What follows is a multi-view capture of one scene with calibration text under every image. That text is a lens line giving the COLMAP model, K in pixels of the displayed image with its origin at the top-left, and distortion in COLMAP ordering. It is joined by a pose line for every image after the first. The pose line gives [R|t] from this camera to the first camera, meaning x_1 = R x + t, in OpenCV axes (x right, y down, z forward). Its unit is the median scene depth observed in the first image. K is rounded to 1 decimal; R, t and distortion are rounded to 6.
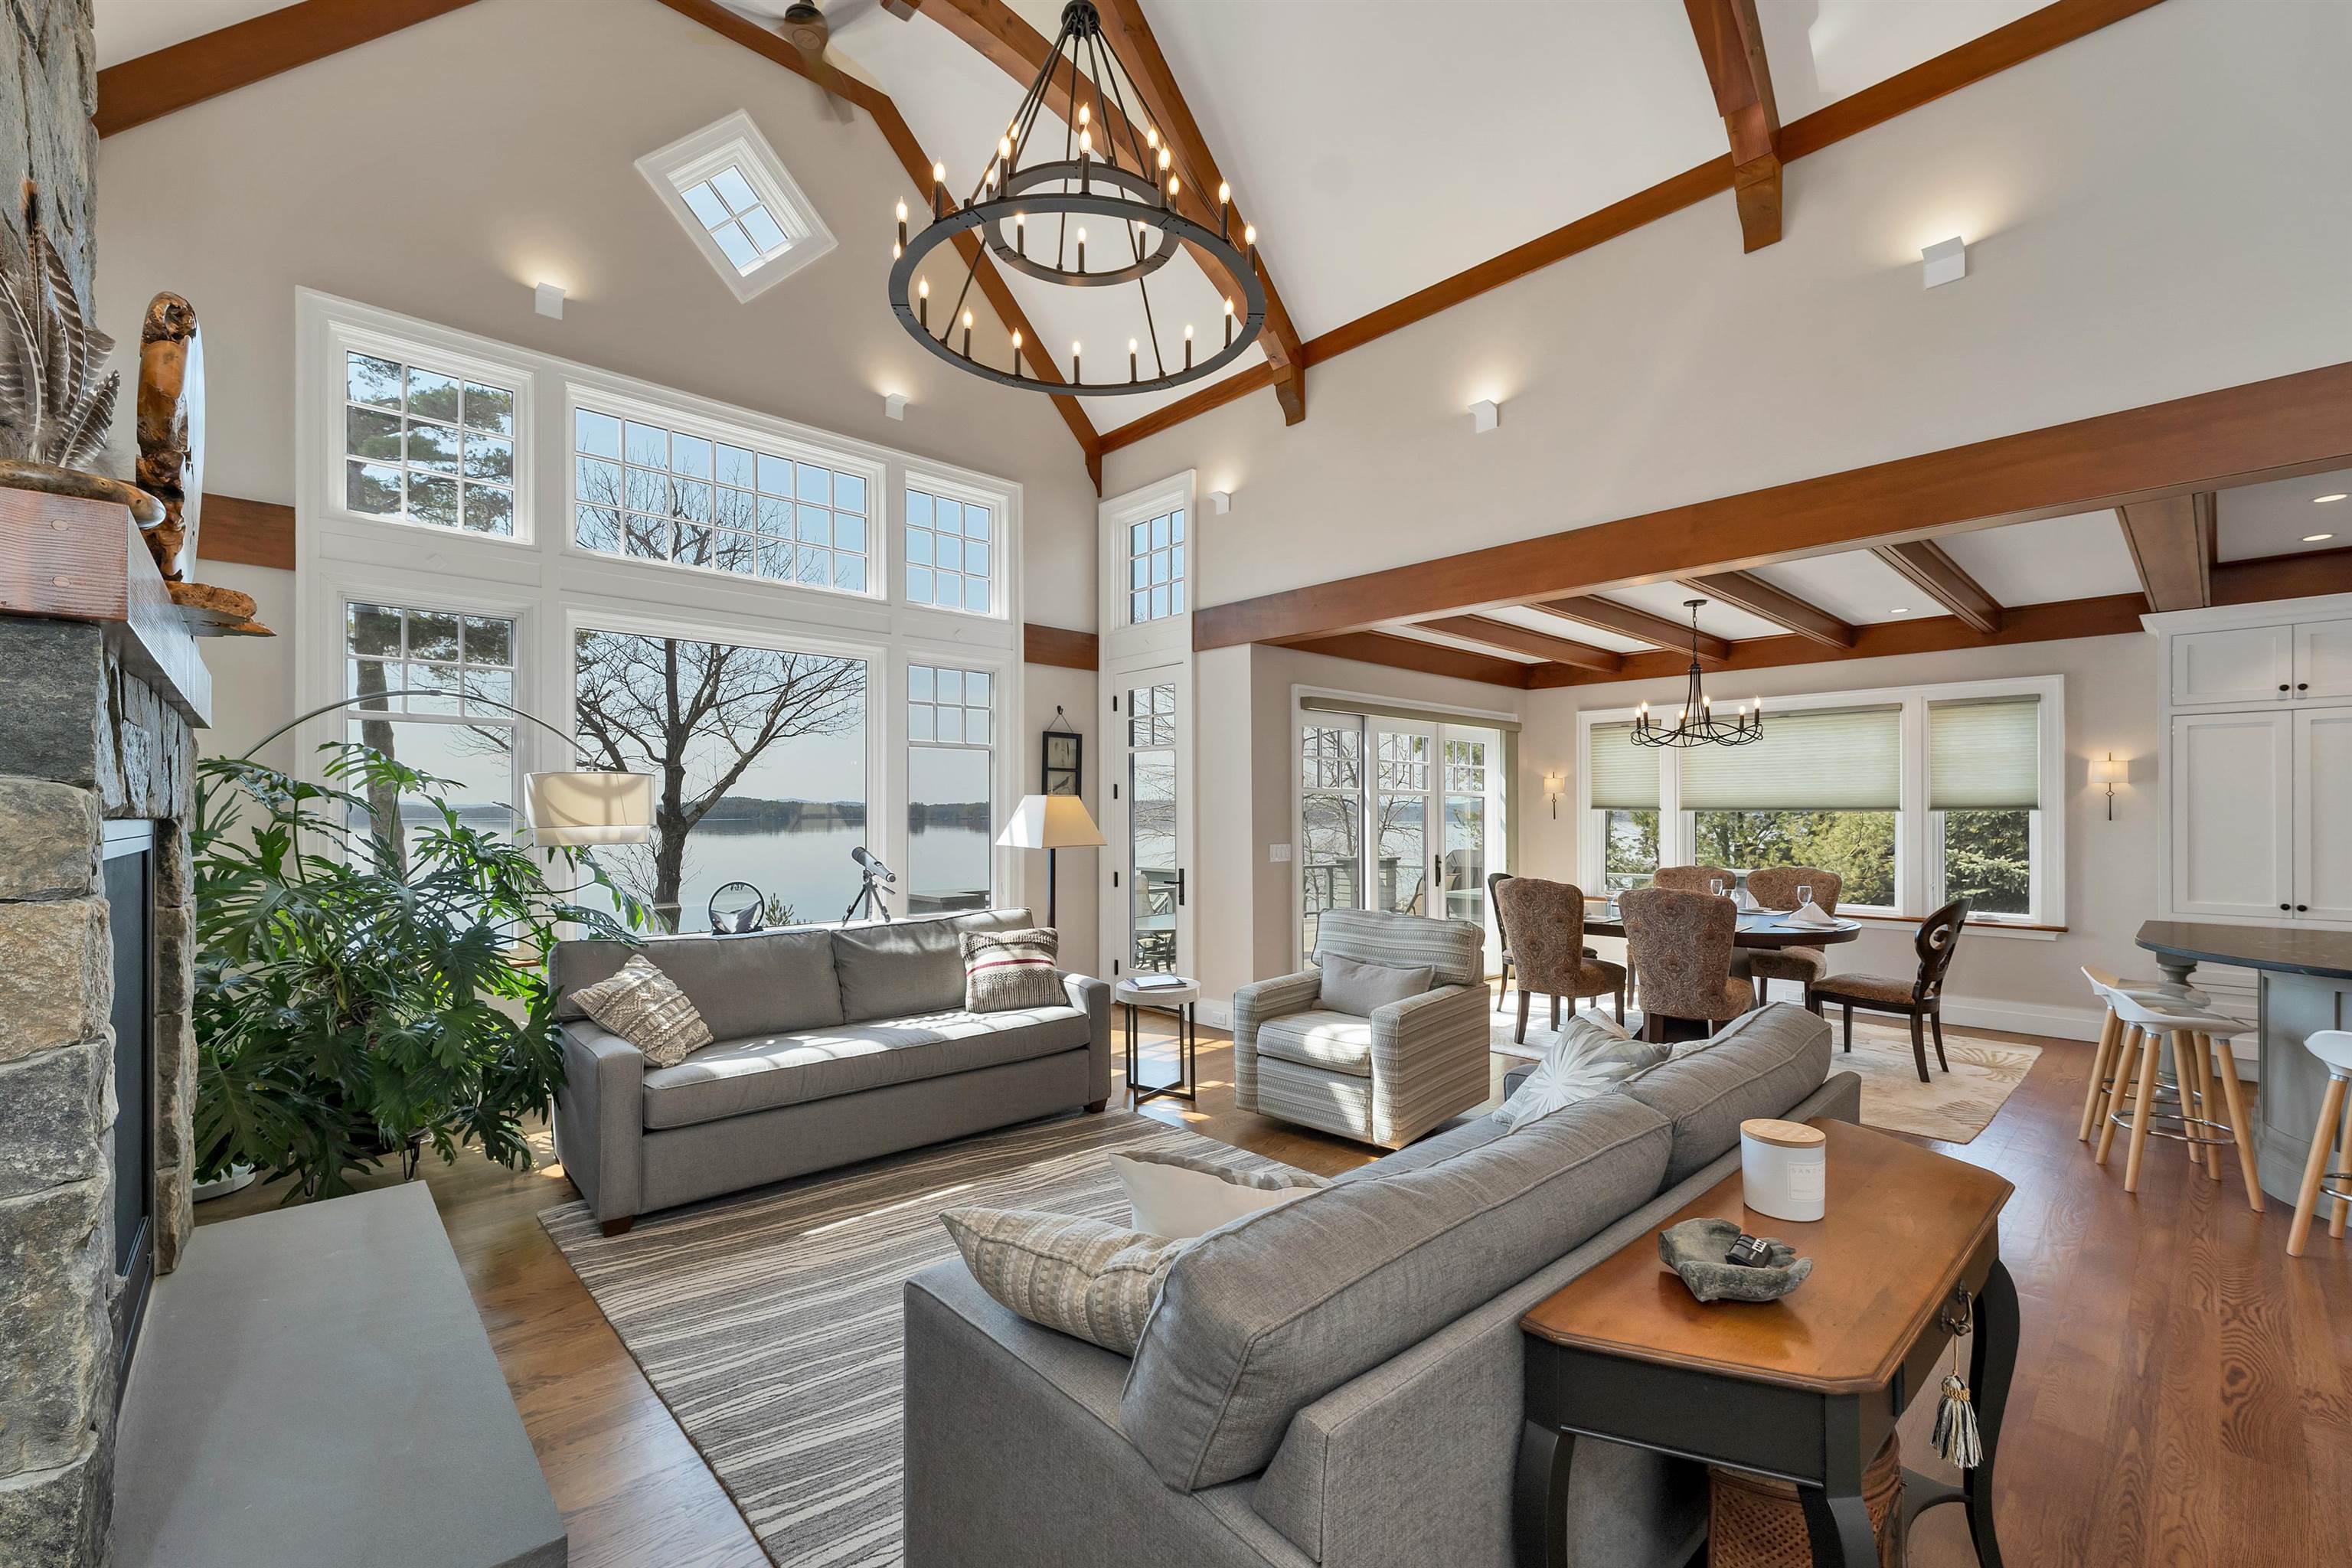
lens RADIAL K [[964.9, 0, 1170.5], [0, 964.9, 814.3], [0, 0, 1]] dist [-0.000952, -0.000075]
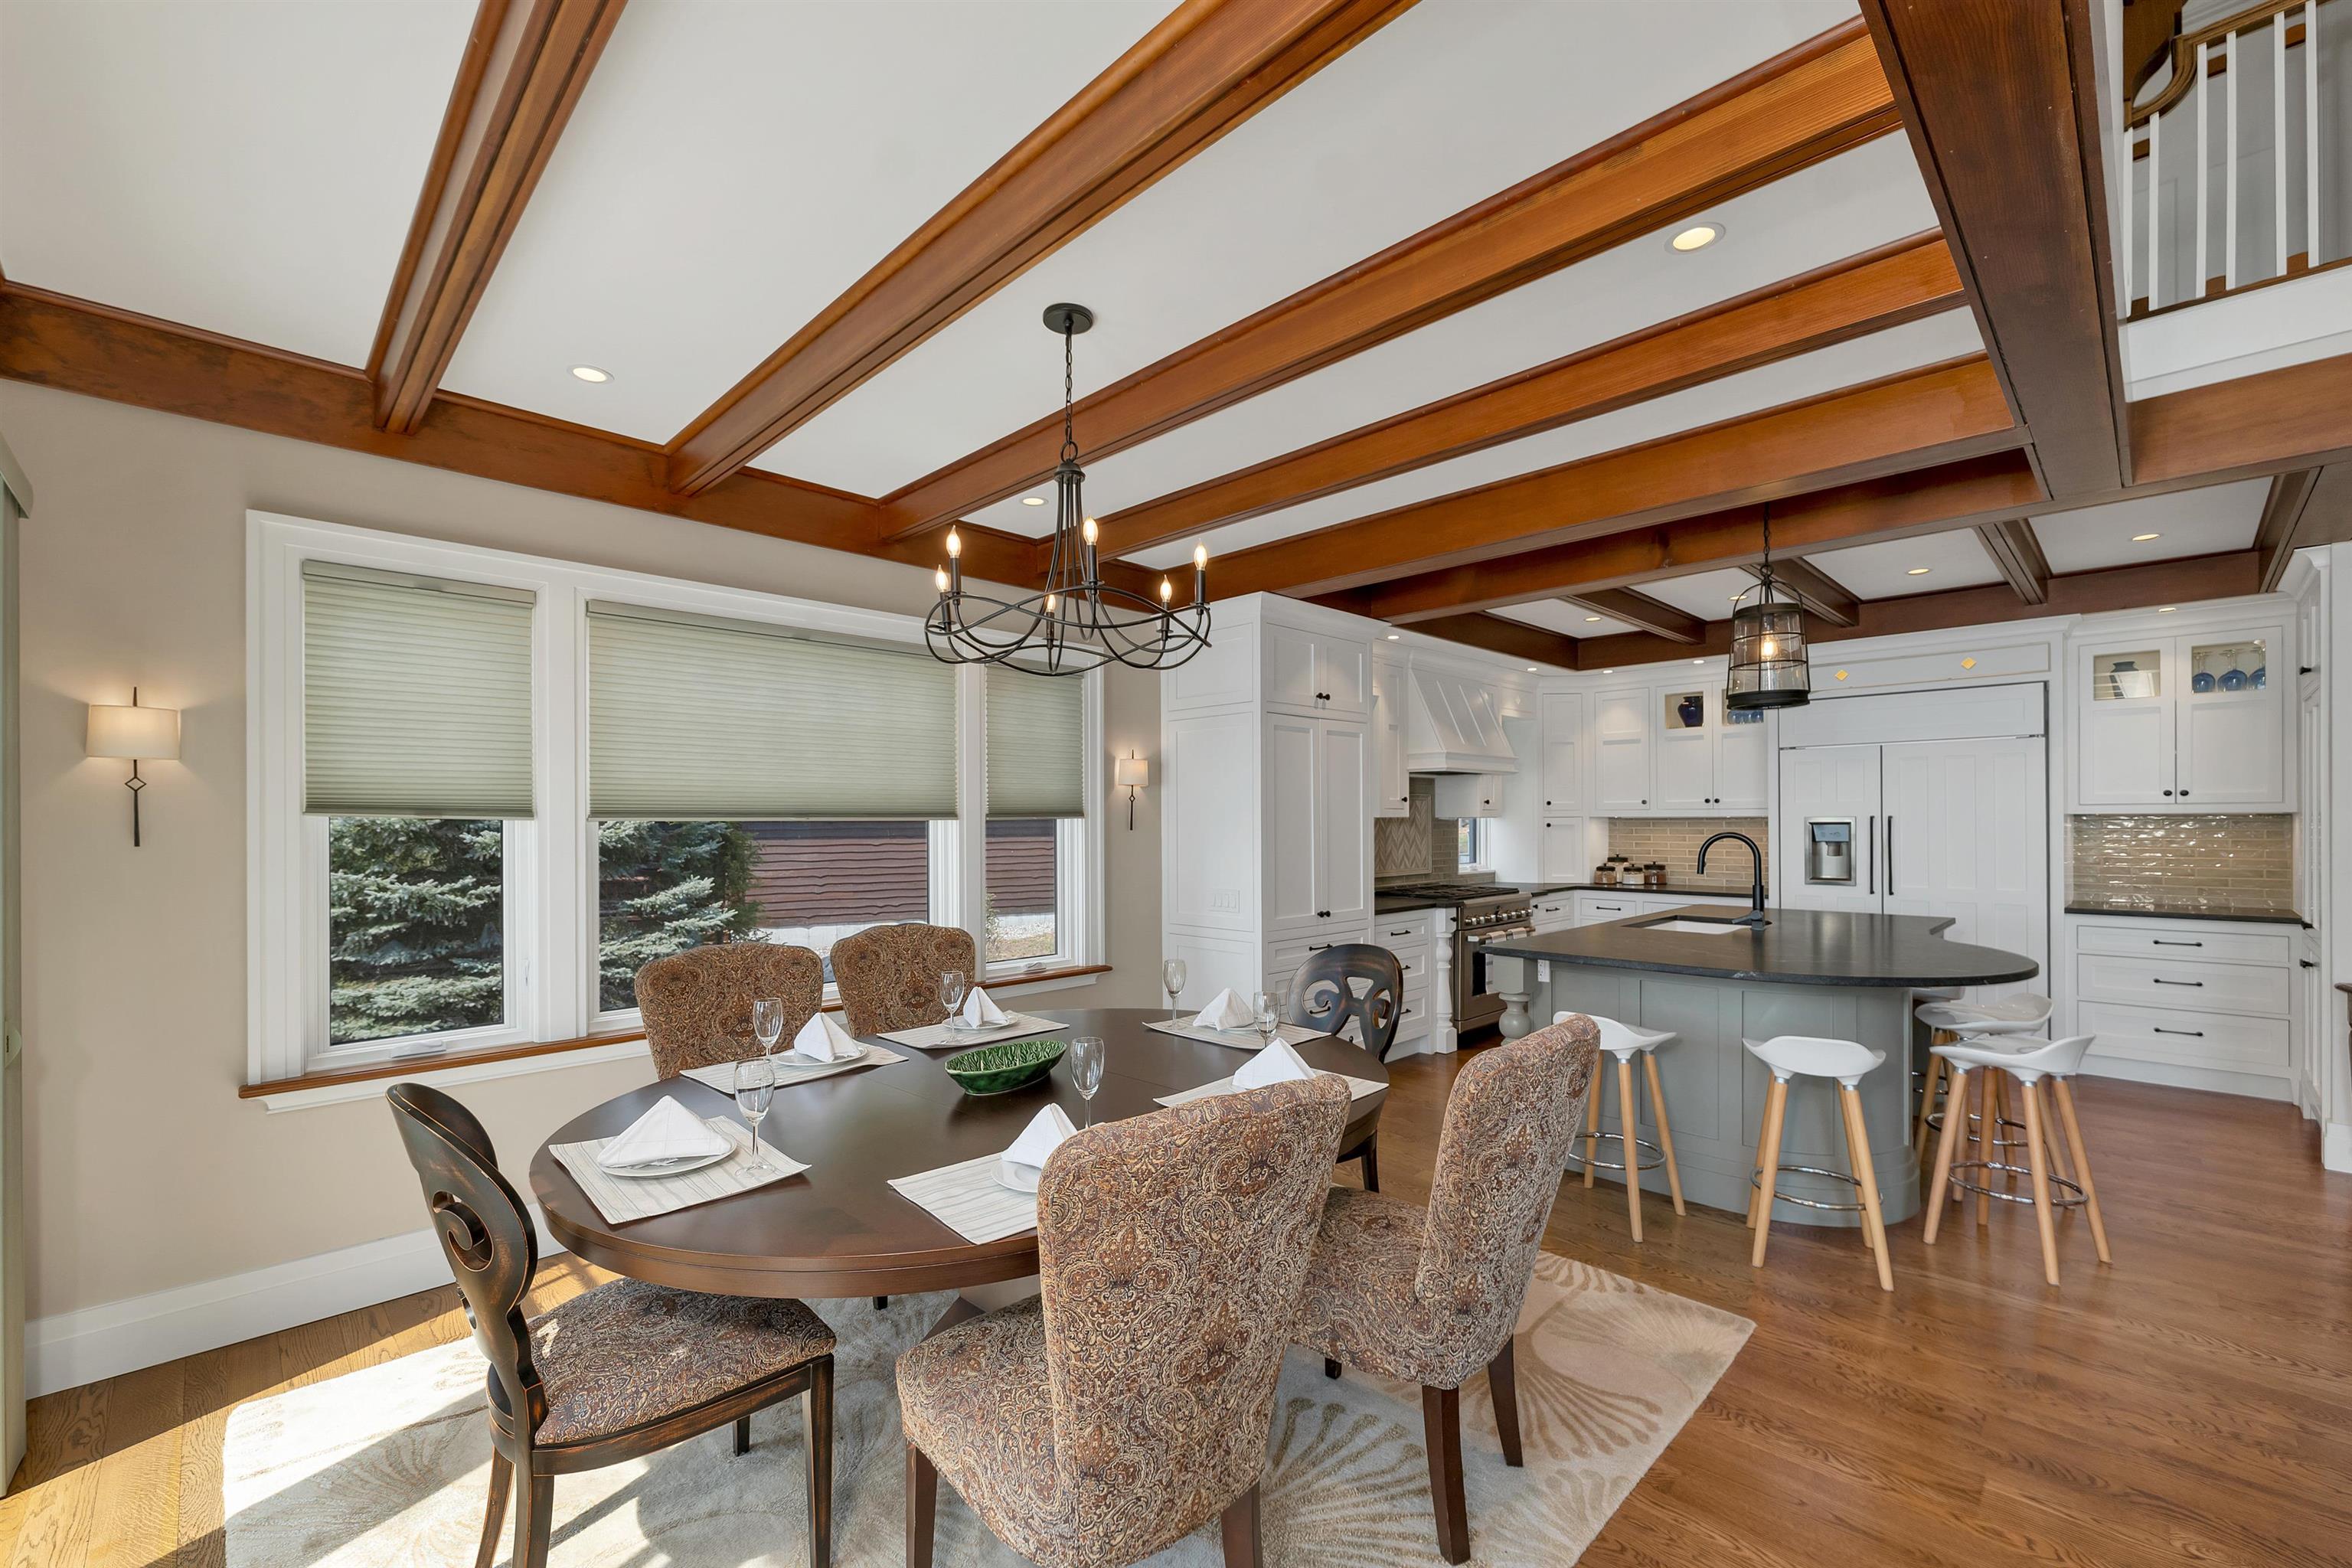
lens RADIAL K [[970.7, 0, 1177.4], [0, 970.7, 820.9], [0, 0, 1]] dist [-0.000226, -0.000306]
pose [[-0.035162, 0.000910, 0.999381, 0.149782], [0.005392, 0.999985, -0.000720, -0.001281], [-0.999367, 0.005363, -0.035166, 1.193335]]
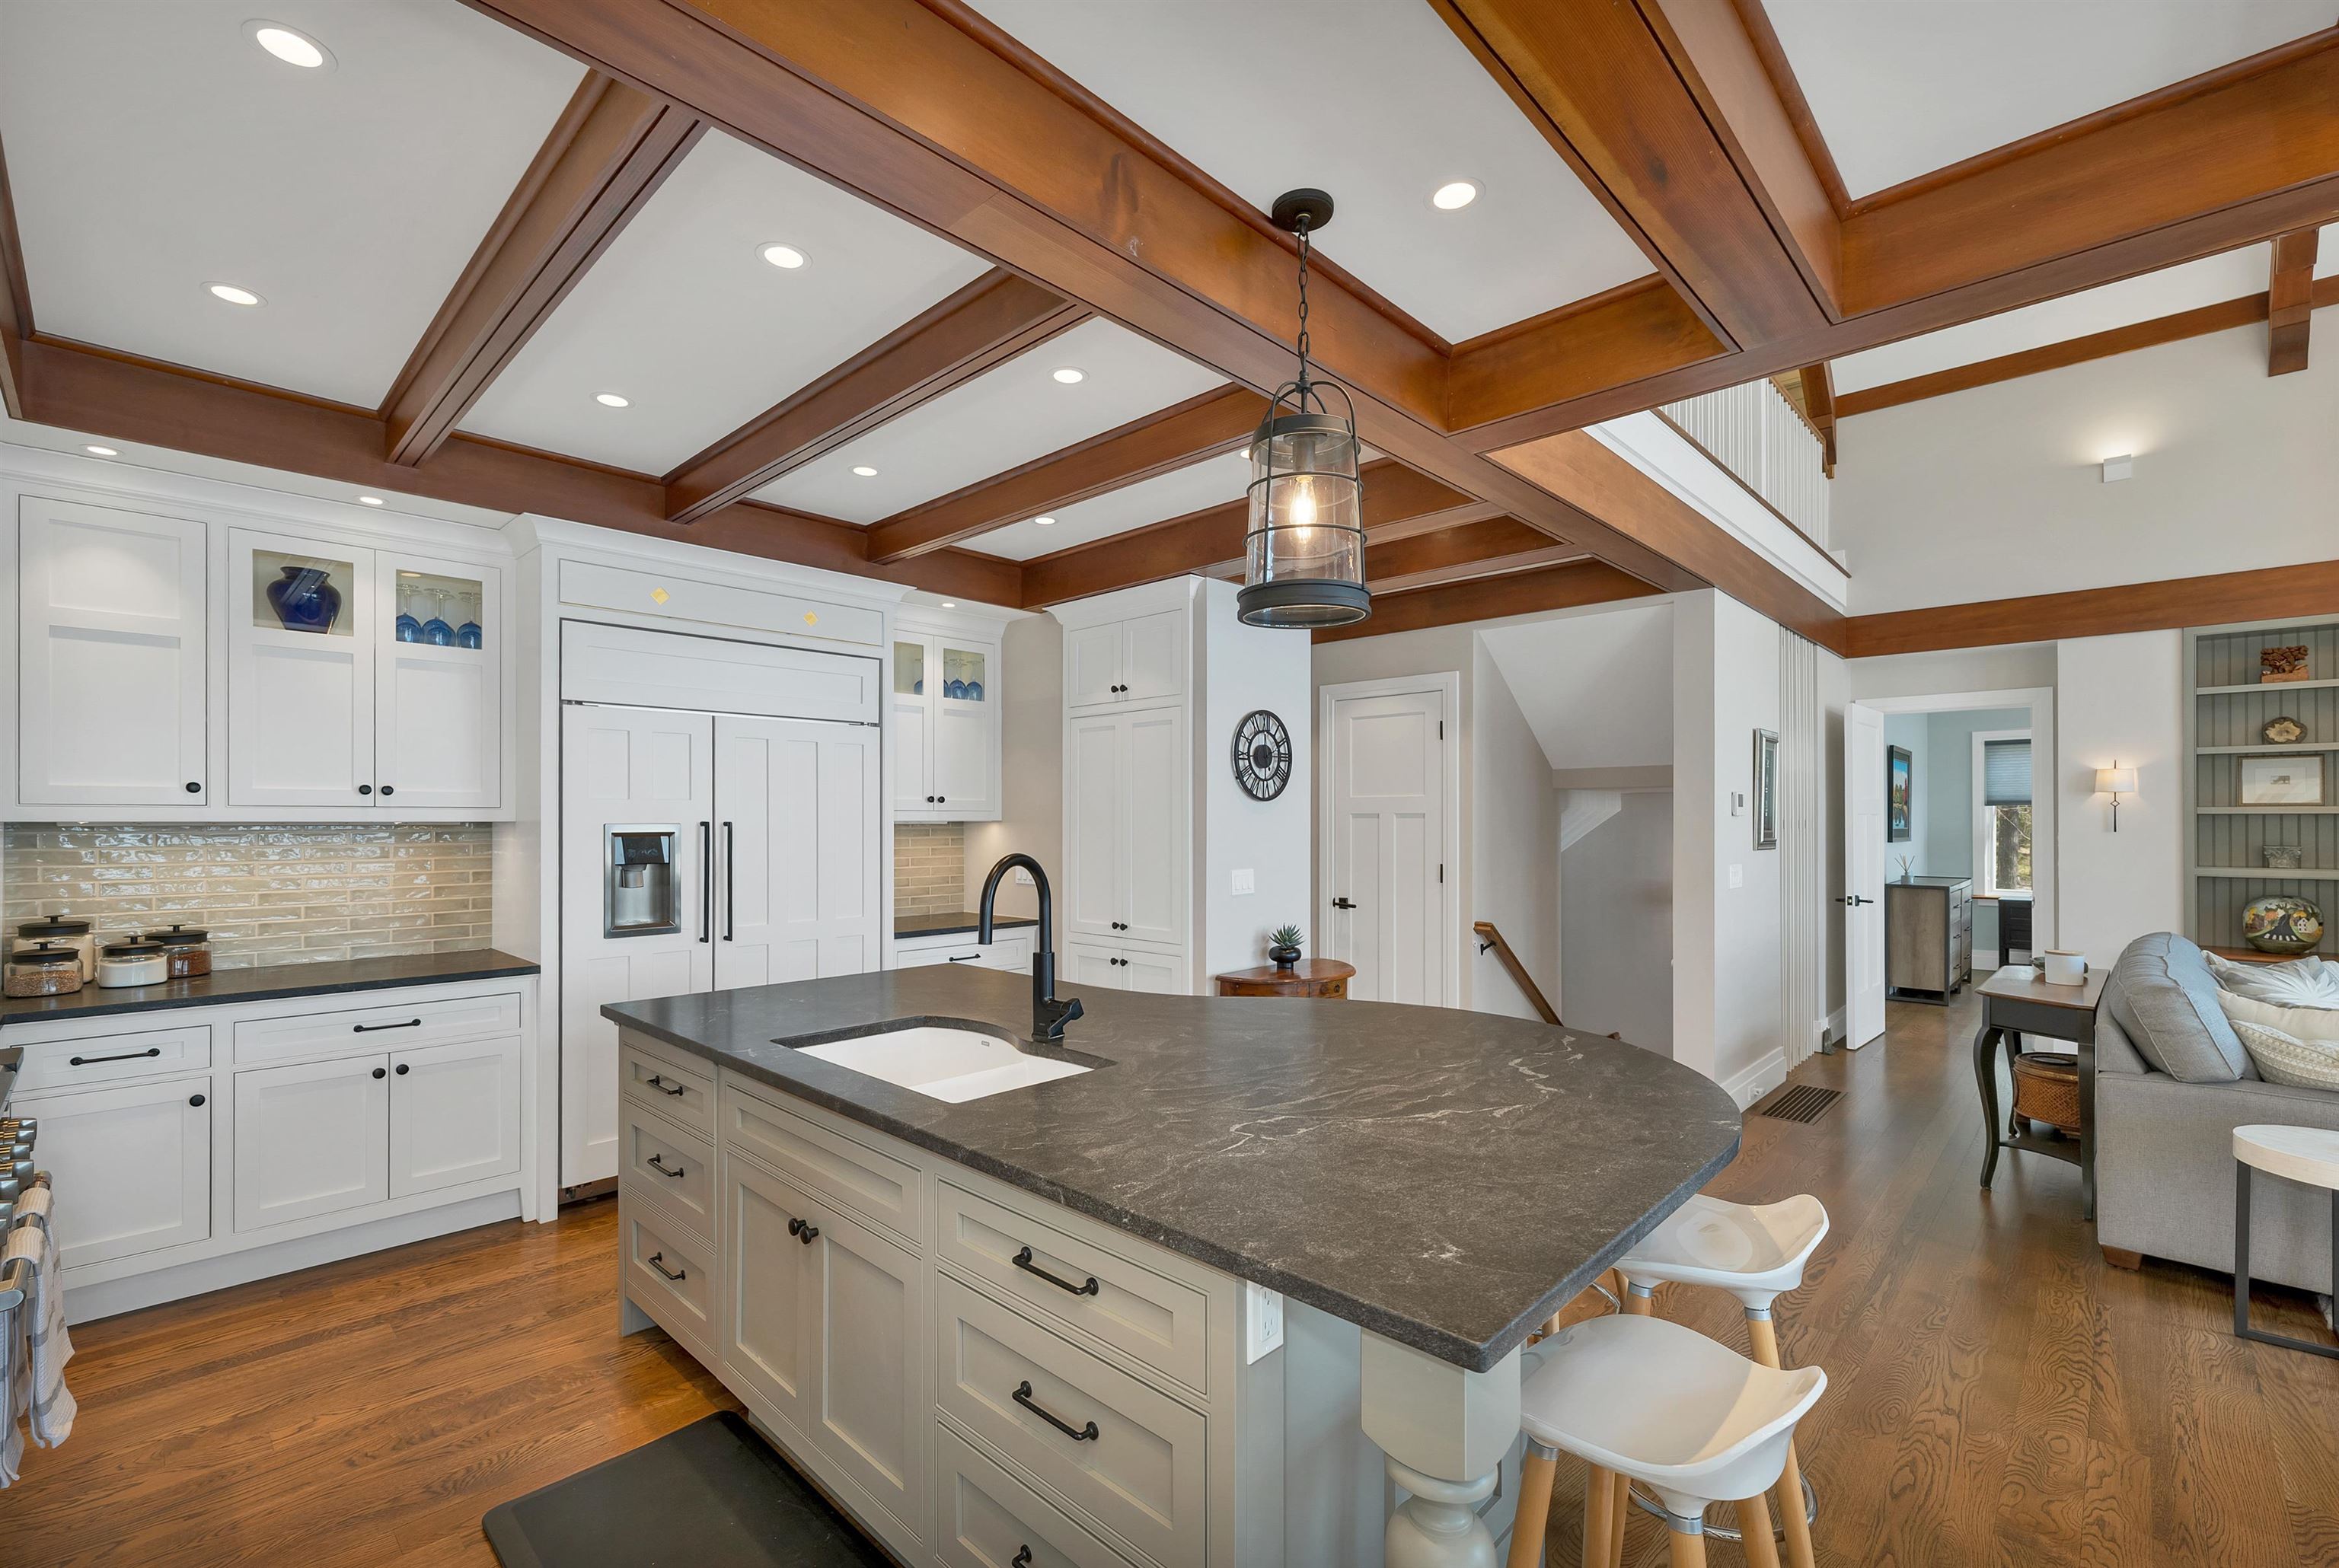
lens RADIAL K [[994.3, 0, 1161.5], [0, 994.3, 818.2], [0, 0, 1]] dist [0.000746, -0.000500]
pose [[-0.998416, 0.003018, -0.056188, 1.001765], [0.003187, 0.999991, -0.002915, -0.003657], [0.056179, -0.003089, -0.998416, 1.109019]]
